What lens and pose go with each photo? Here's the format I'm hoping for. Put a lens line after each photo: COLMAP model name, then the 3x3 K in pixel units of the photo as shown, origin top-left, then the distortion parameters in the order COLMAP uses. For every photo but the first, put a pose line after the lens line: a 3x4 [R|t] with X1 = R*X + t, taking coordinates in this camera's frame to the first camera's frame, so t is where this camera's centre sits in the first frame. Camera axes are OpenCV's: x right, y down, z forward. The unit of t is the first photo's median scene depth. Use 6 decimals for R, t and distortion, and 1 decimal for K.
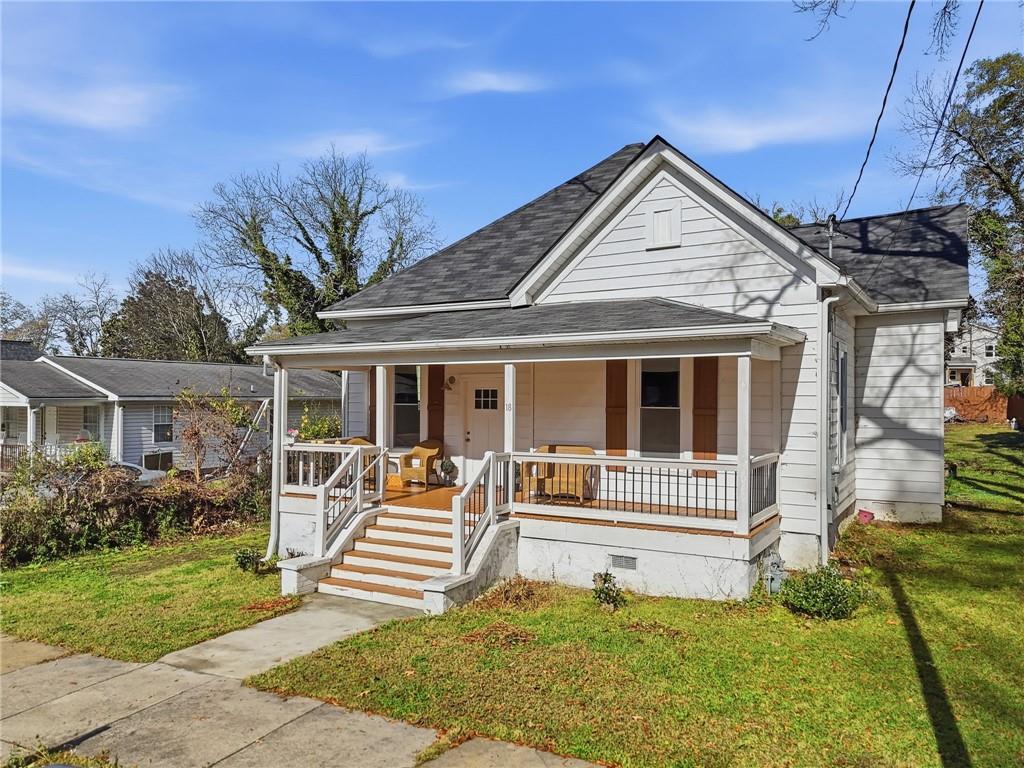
lens RADIAL K [[761.6, 0, 509.7], [0, 761.6, 392.4], [0, 0, 1]] dist [0.048377, -0.023001]
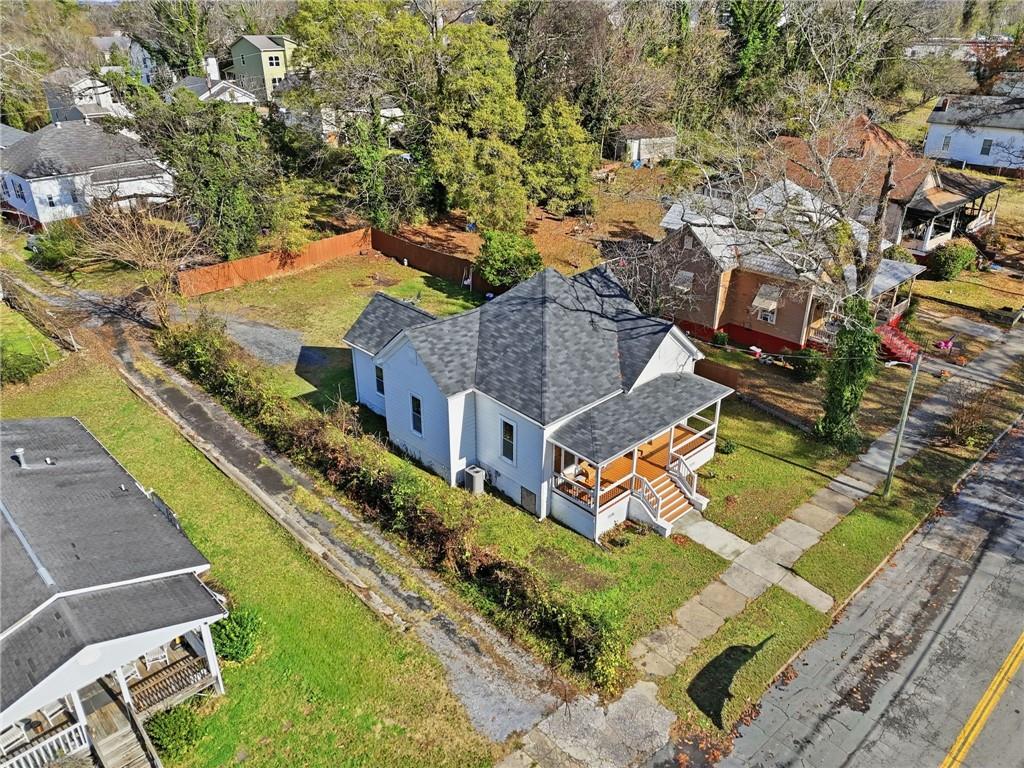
lens RADIAL K [[761.6, 0, 512.7], [0, 761.6, 385.0], [0, 0, 1]] dist [0.048377, -0.023001]
pose [[0.292082, -0.430918, 0.853814, -2.315762], [-0.002921, 0.892337, 0.451360, -1.323121], [-0.956389, -0.134328, 0.259377, 0.796679]]
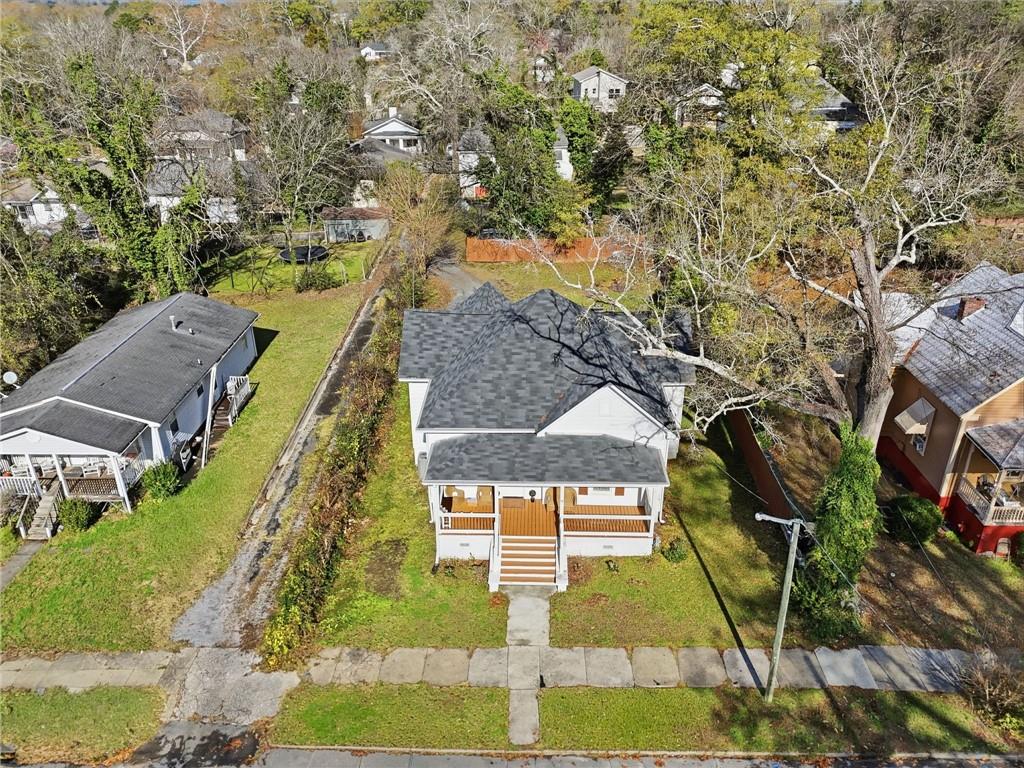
lens RADIAL K [[761.6, 0, 508.8], [0, 761.6, 379.1], [0, 0, 1]] dist [0.048377, -0.023001]
pose [[0.883505, -0.211689, 0.417860, -1.038982], [0.006171, 0.897241, 0.441497, -1.345434], [-0.468381, -0.387487, 0.794024, -0.699922]]
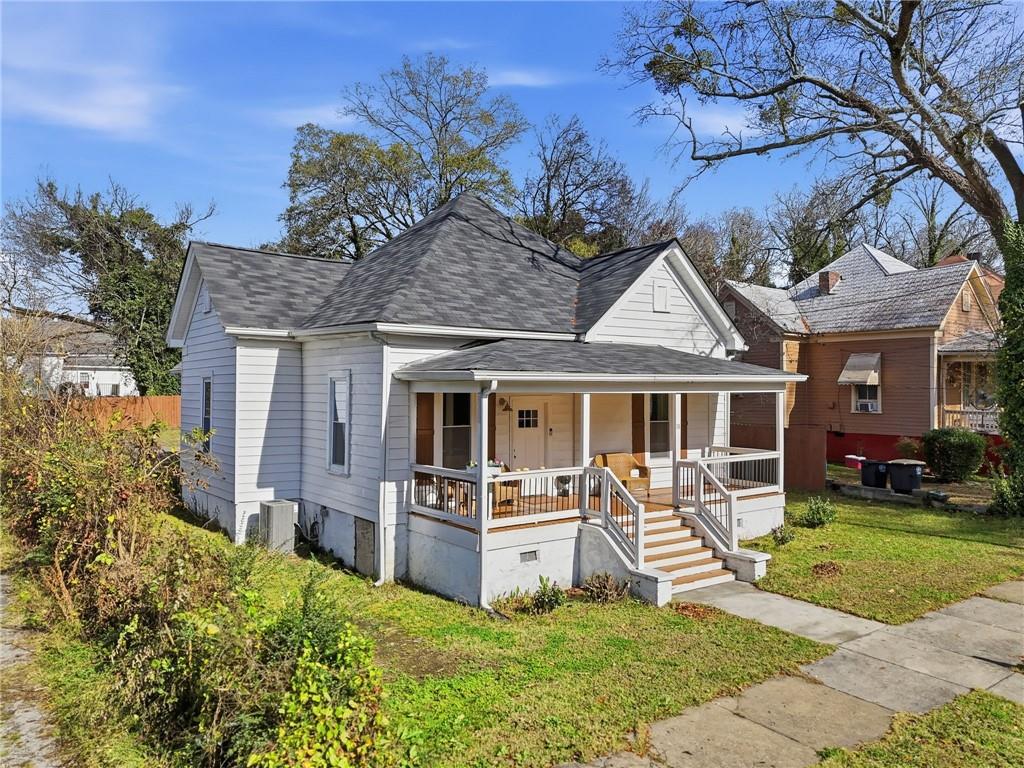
lens RADIAL K [[761.6, 0, 516.6], [0, 761.6, 380.8], [0, 0, 1]] dist [0.048377, -0.023001]
pose [[0.399807, 0.009136, 0.916554, -1.245481], [-0.007355, 0.999950, -0.006759, -0.045709], [-0.916570, -0.004039, 0.399855, 0.672755]]
